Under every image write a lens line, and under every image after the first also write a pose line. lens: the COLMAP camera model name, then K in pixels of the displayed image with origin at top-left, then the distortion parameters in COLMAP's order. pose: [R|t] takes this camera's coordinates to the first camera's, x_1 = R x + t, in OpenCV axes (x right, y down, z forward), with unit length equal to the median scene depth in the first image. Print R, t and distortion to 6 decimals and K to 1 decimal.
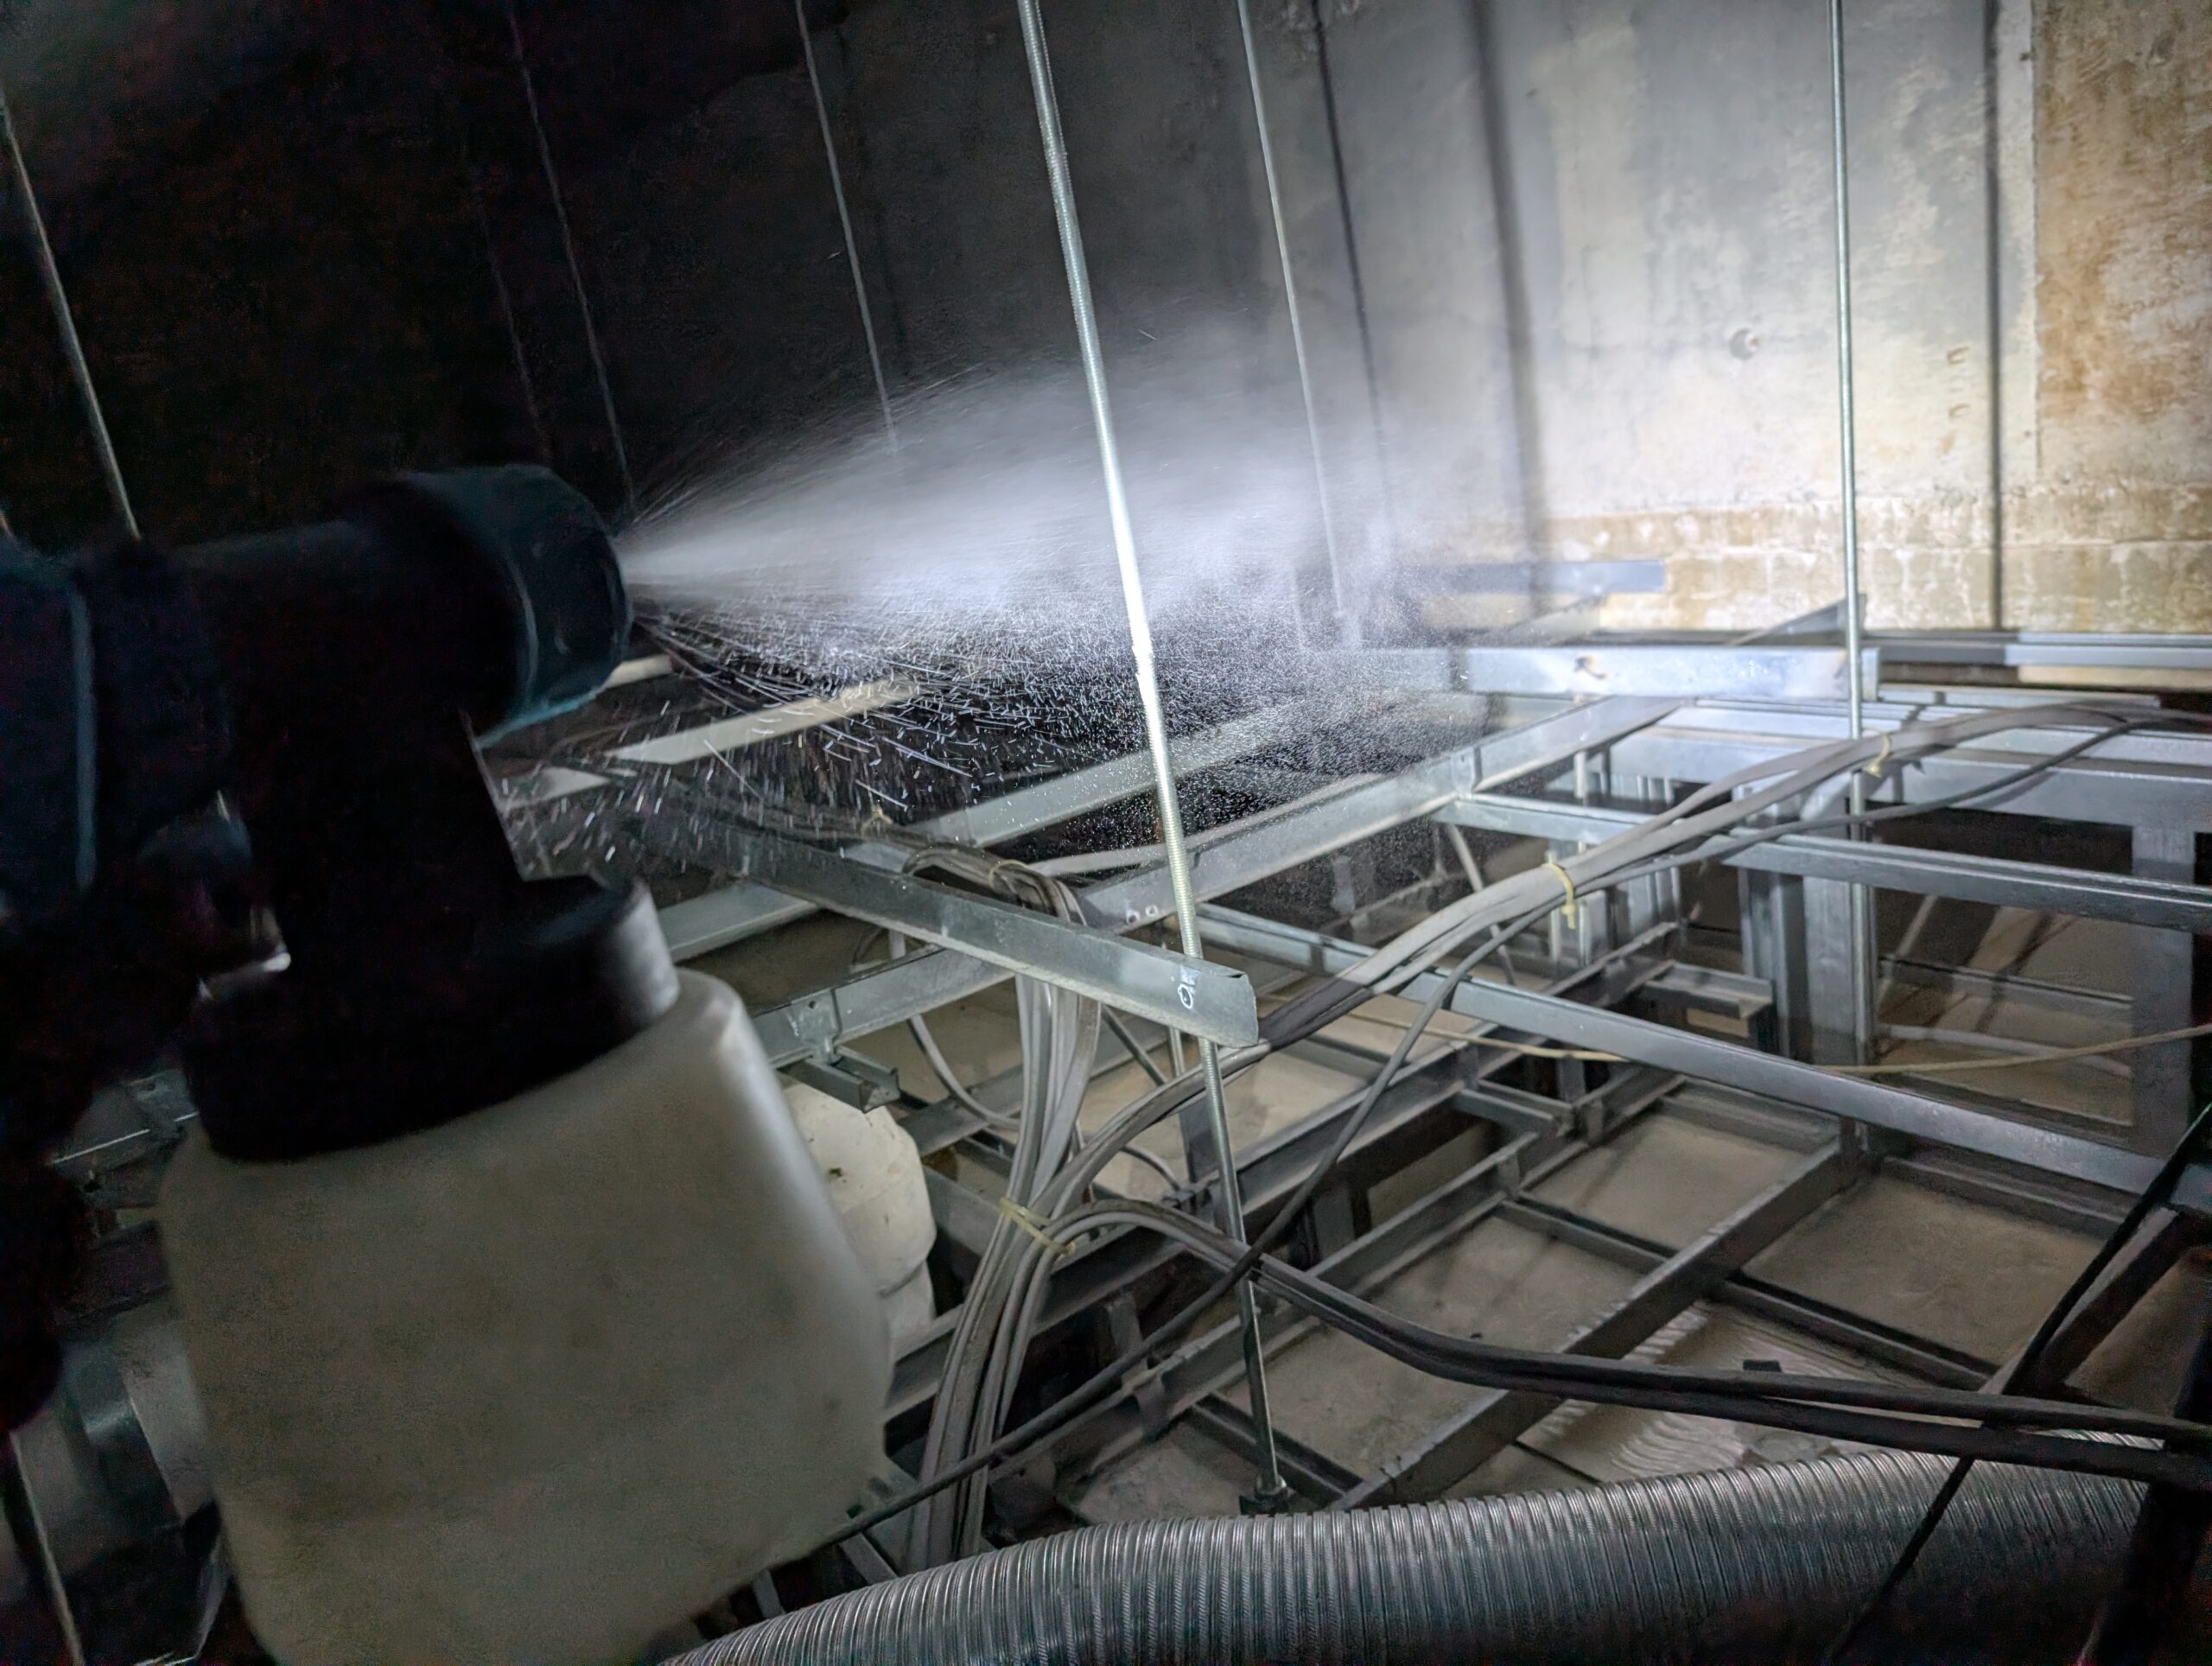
lens RADIAL K [[1589.3, 0, 1106.0], [0, 1589.3, 833.0], [0, 0, 1]] dist [-0.009997, -0.003453]
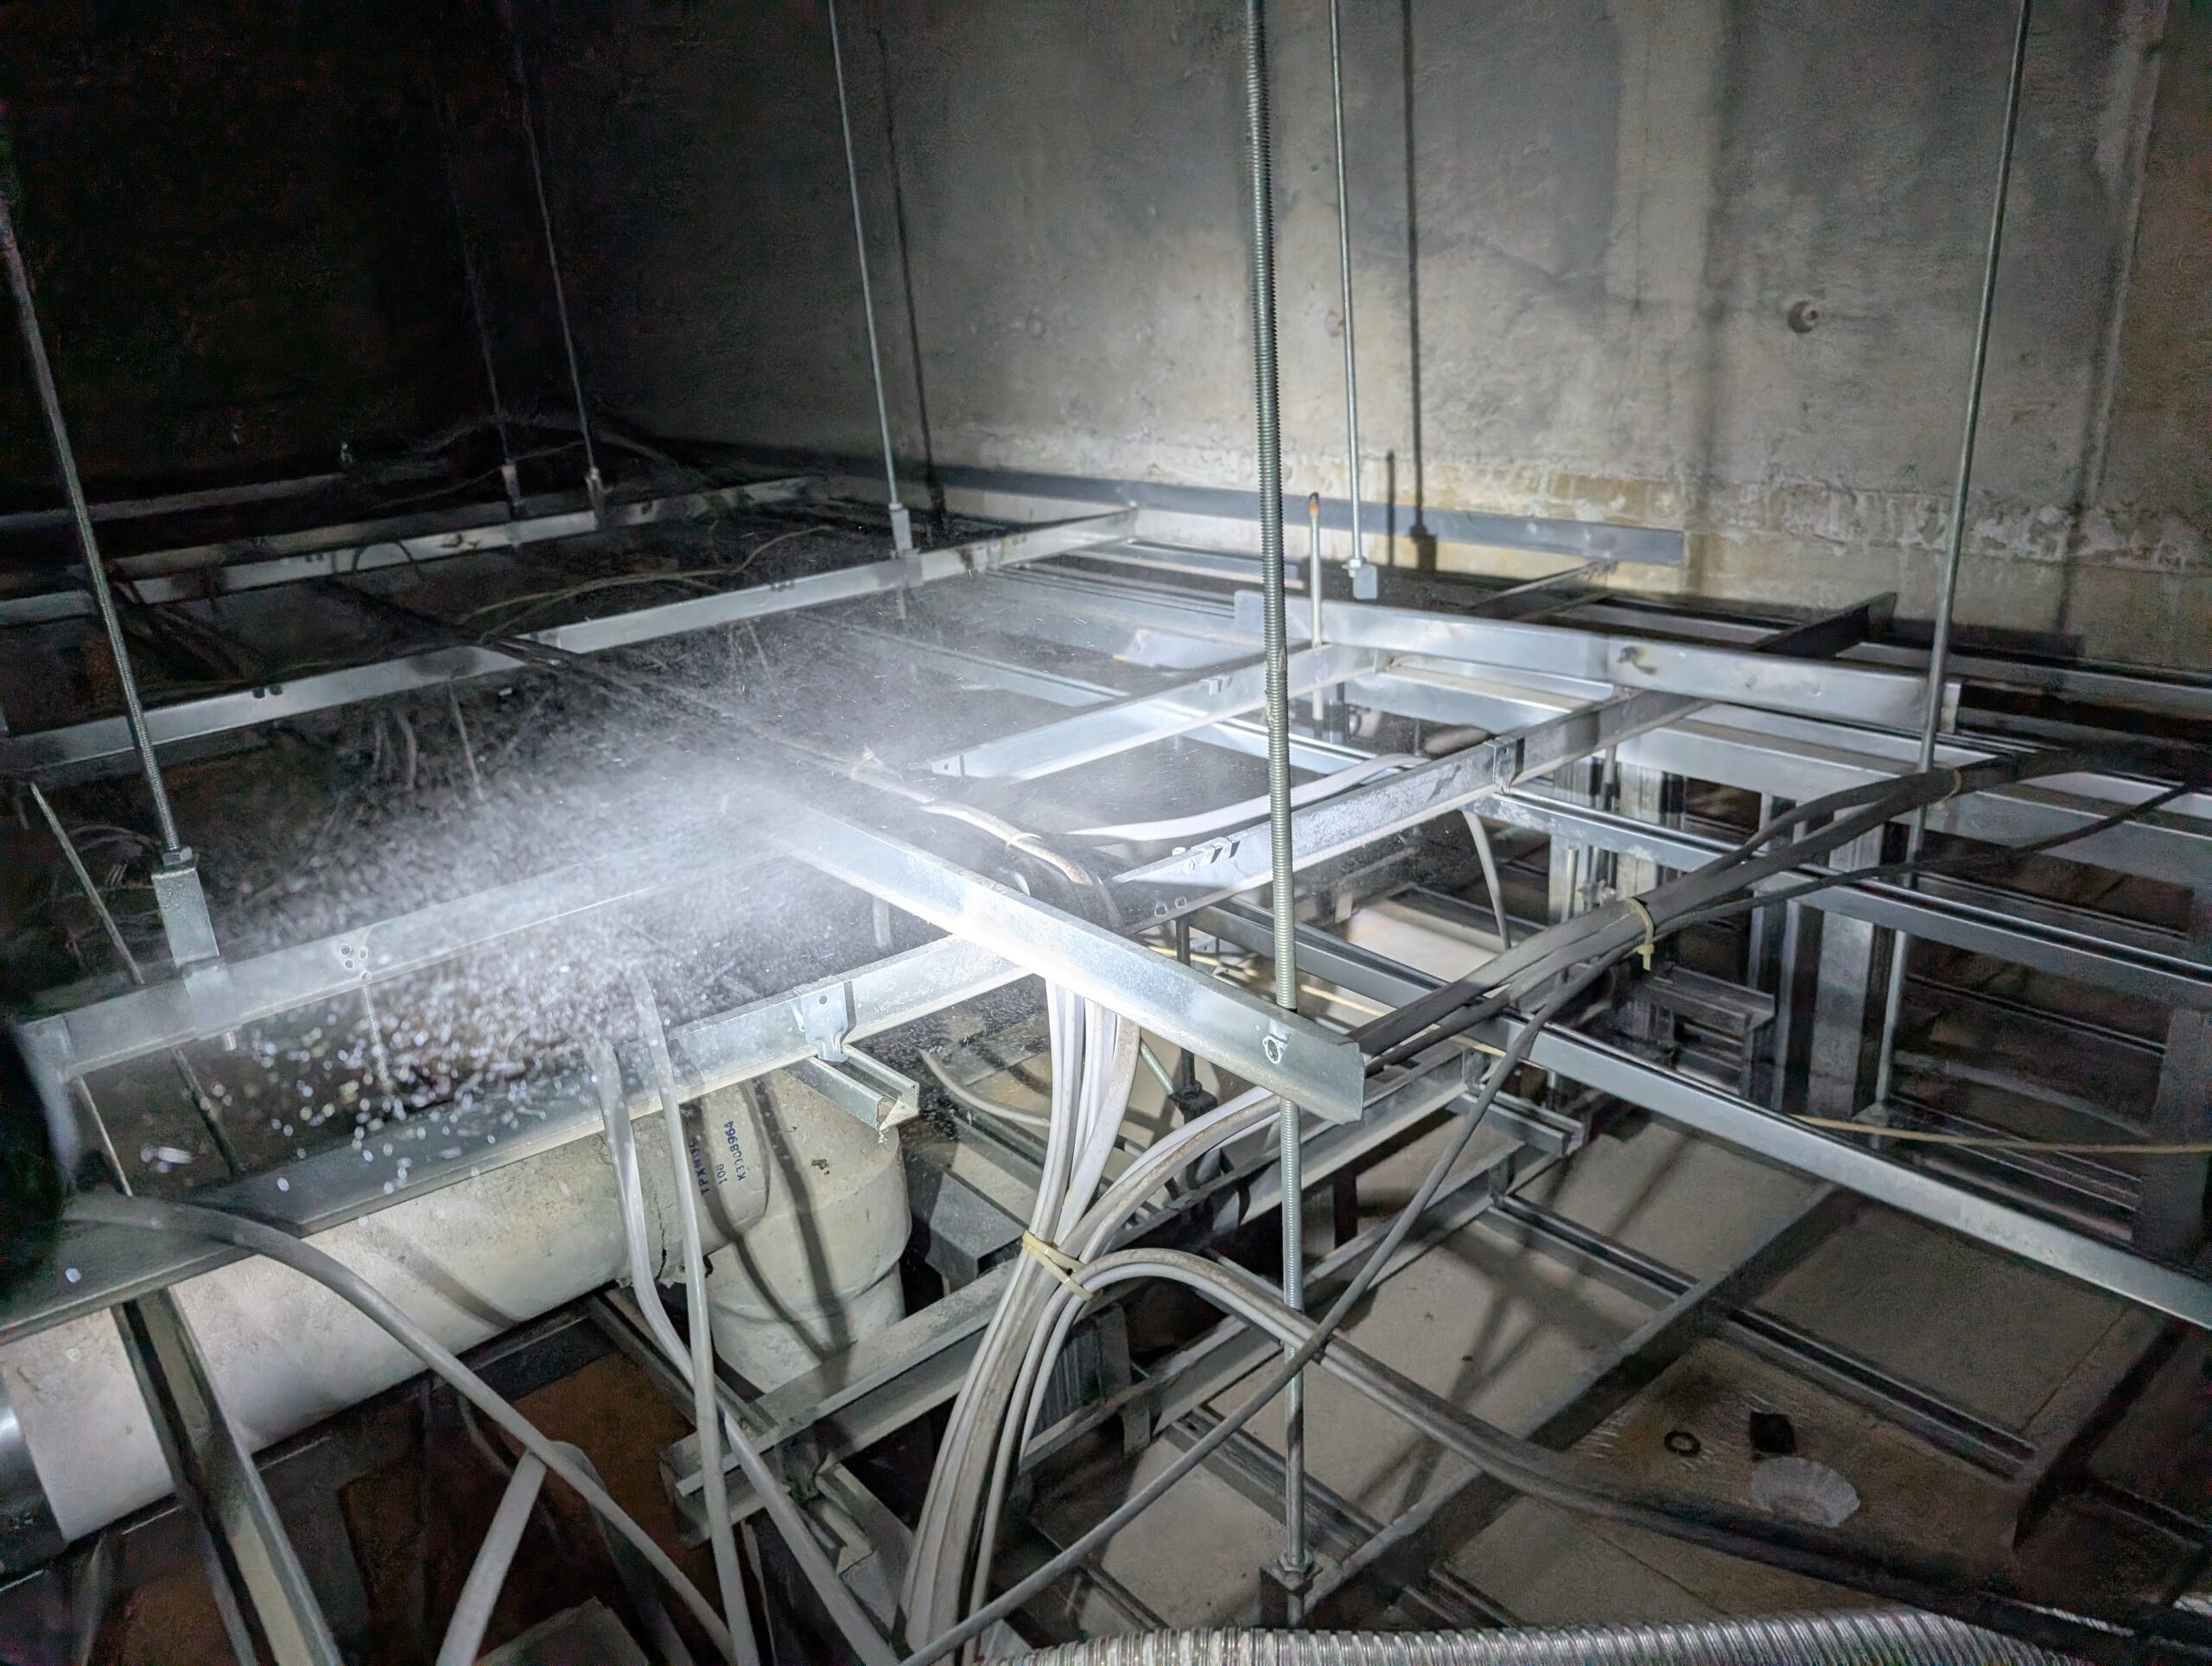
lens RADIAL K [[1589.3, 0, 1106.0], [0, 1589.3, 833.0], [0, 0, 1]] dist [-0.009997, -0.003453]
pose [[0.994784, 0.081385, 0.061490, -0.070974], [-0.085470, 0.994084, 0.067020, -0.046022], [-0.055672, -0.071926, 0.995855, 0.087803]]
